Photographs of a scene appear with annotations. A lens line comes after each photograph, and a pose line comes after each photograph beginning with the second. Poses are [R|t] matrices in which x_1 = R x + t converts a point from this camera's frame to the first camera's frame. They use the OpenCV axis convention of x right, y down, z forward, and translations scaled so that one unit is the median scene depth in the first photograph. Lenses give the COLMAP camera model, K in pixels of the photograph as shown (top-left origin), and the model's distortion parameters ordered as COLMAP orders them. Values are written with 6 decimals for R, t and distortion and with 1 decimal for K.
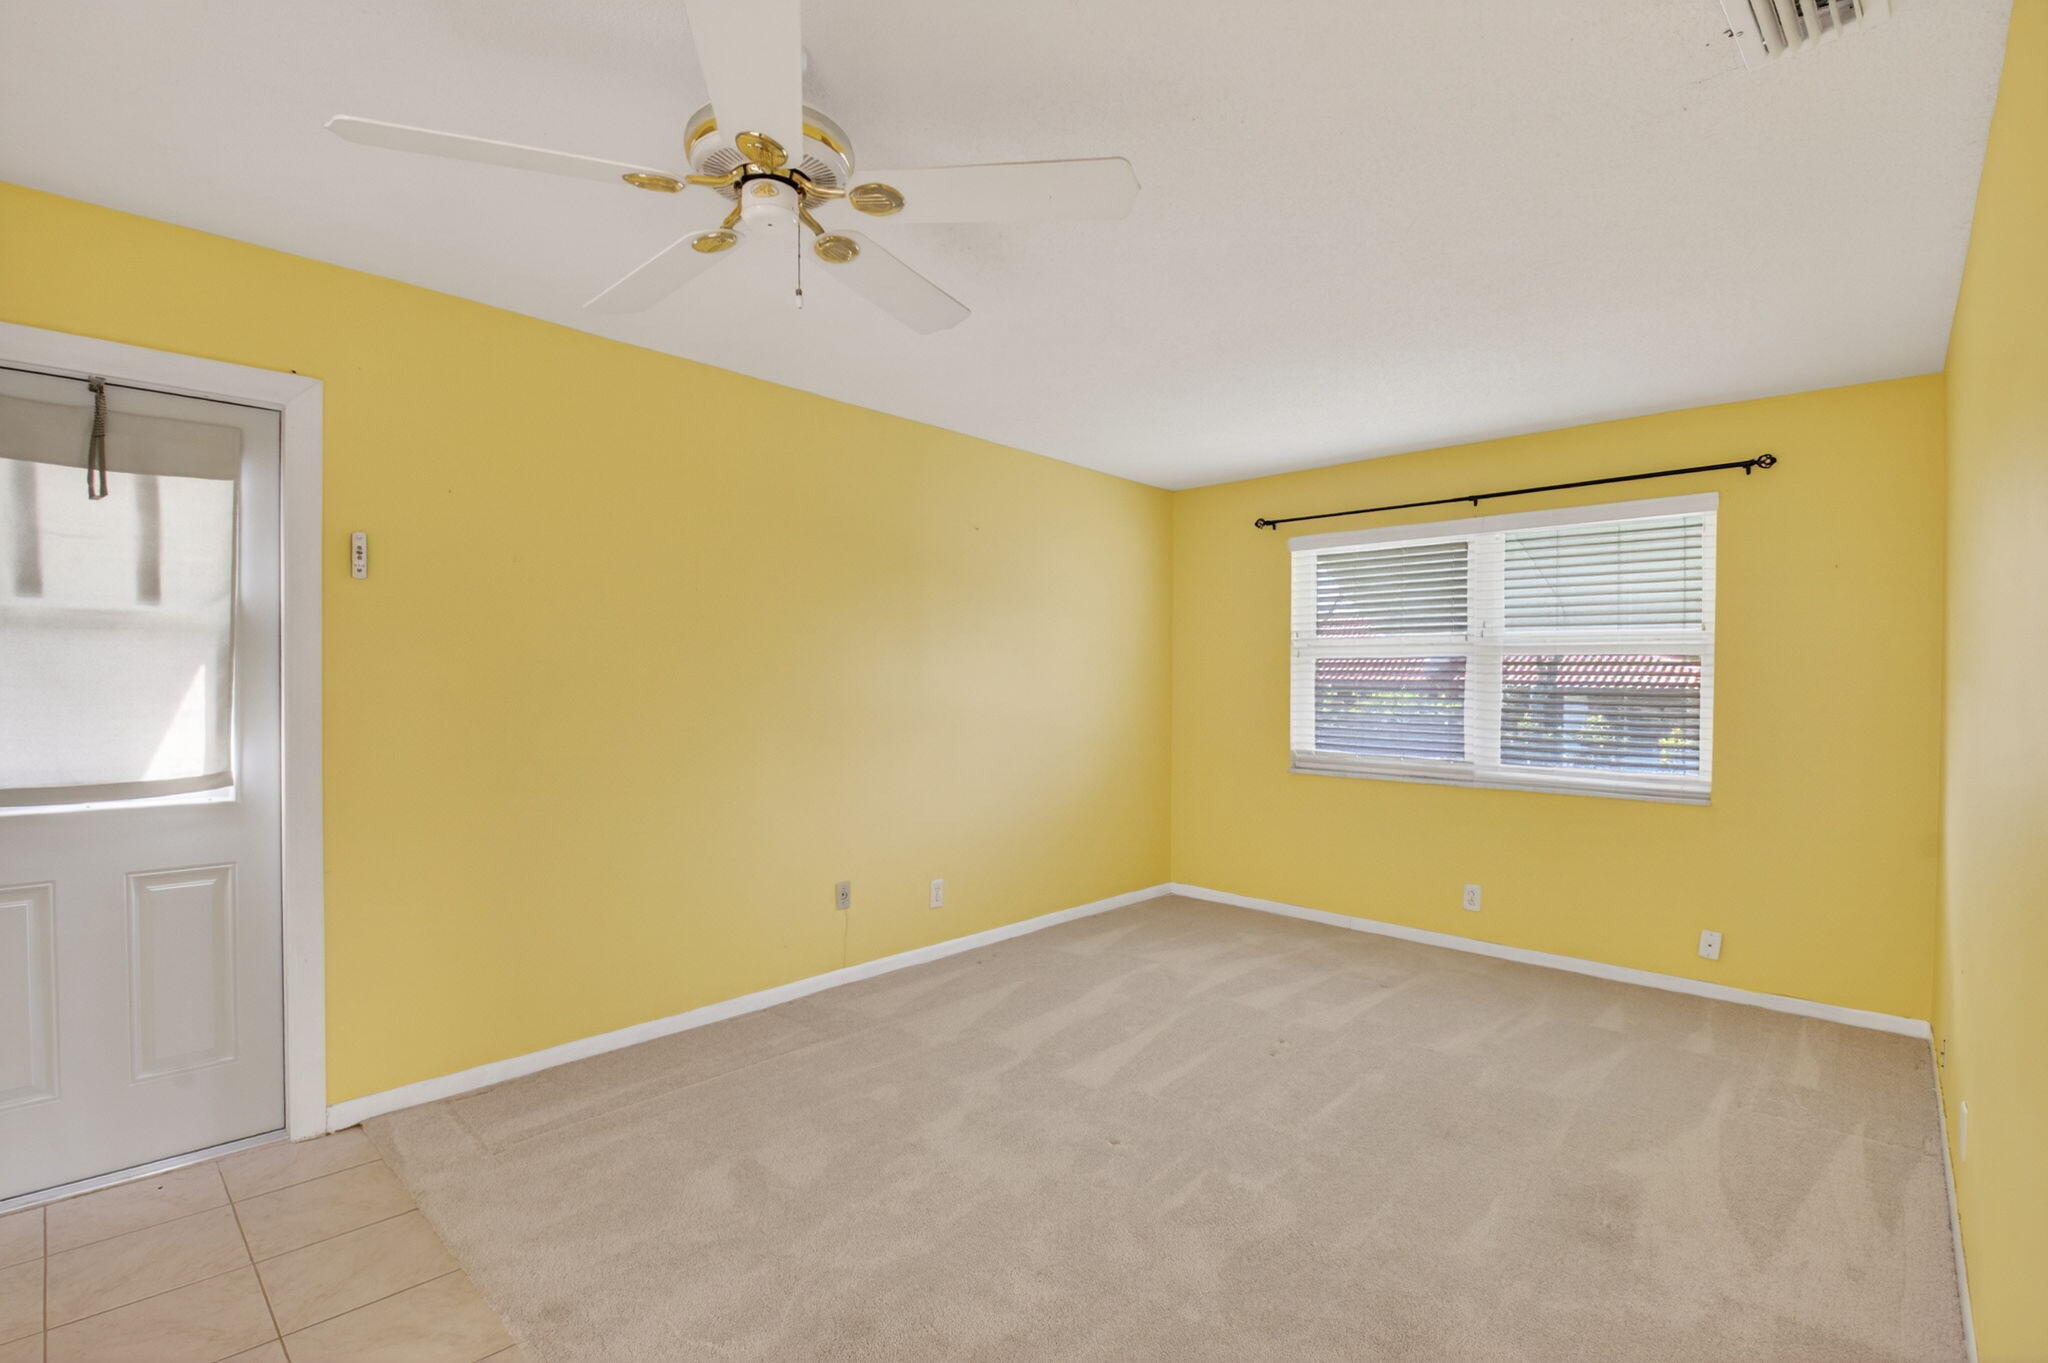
lens RADIAL K [[942.3, 0, 1008.6], [0, 942.3, 674.4], [0, 0, 1]] dist [0.002998, -0.015071]
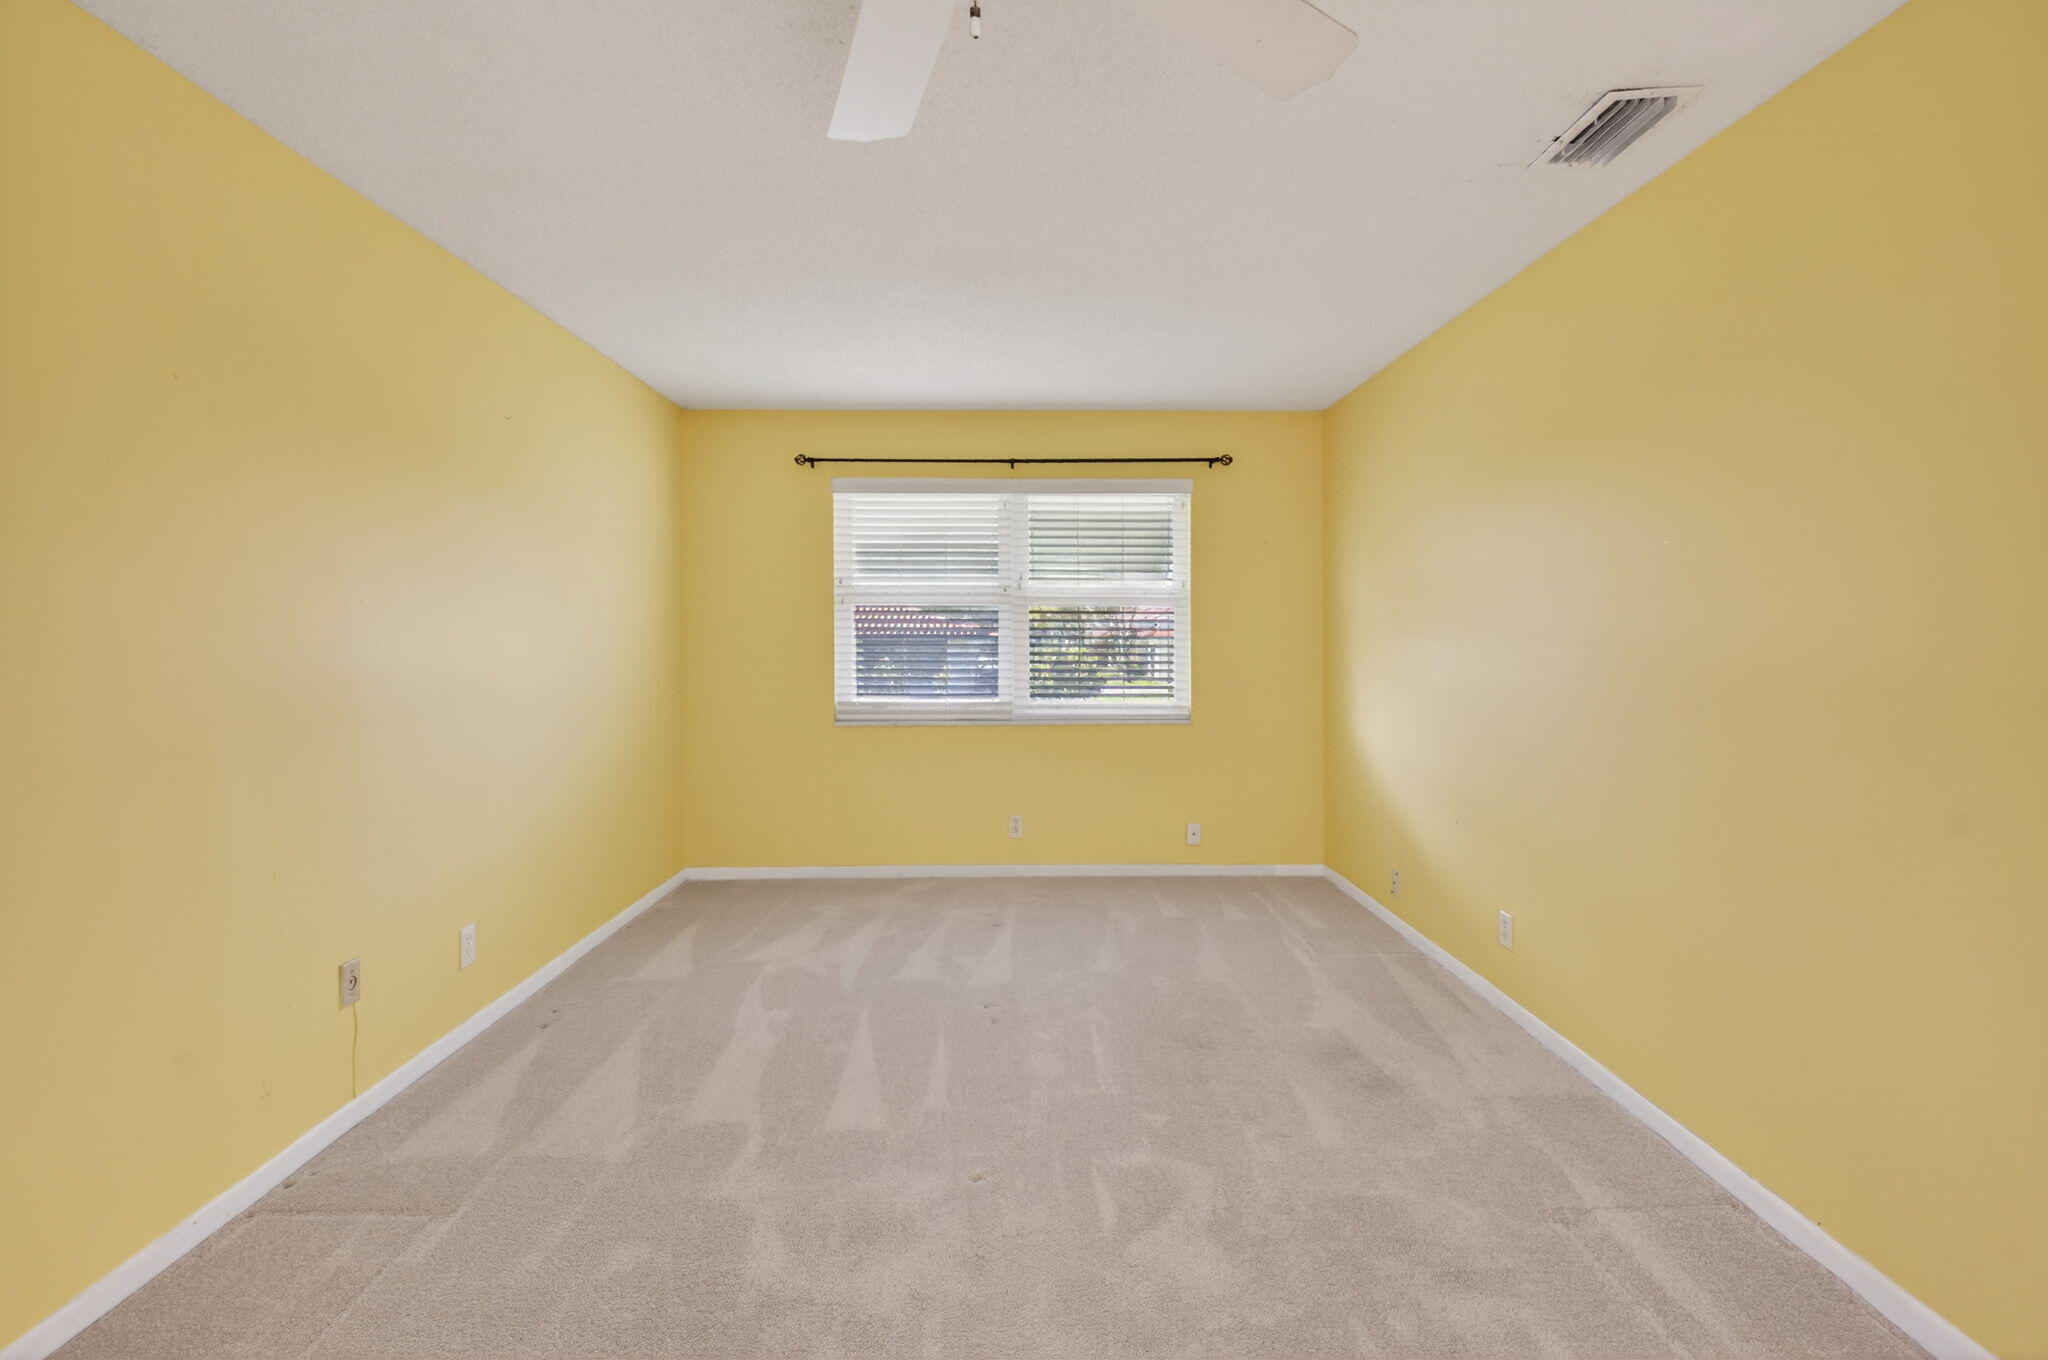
lens RADIAL K [[942.3, 0, 1014.3], [0, 942.3, 620.5], [0, 0, 1]] dist [0.002998, -0.015071]
pose [[0.705495, -0.005543, 0.708693, -0.304723], [0.001594, 0.999979, 0.006234, -0.009514], [-0.708713, -0.003269, 0.705490, 0.247634]]
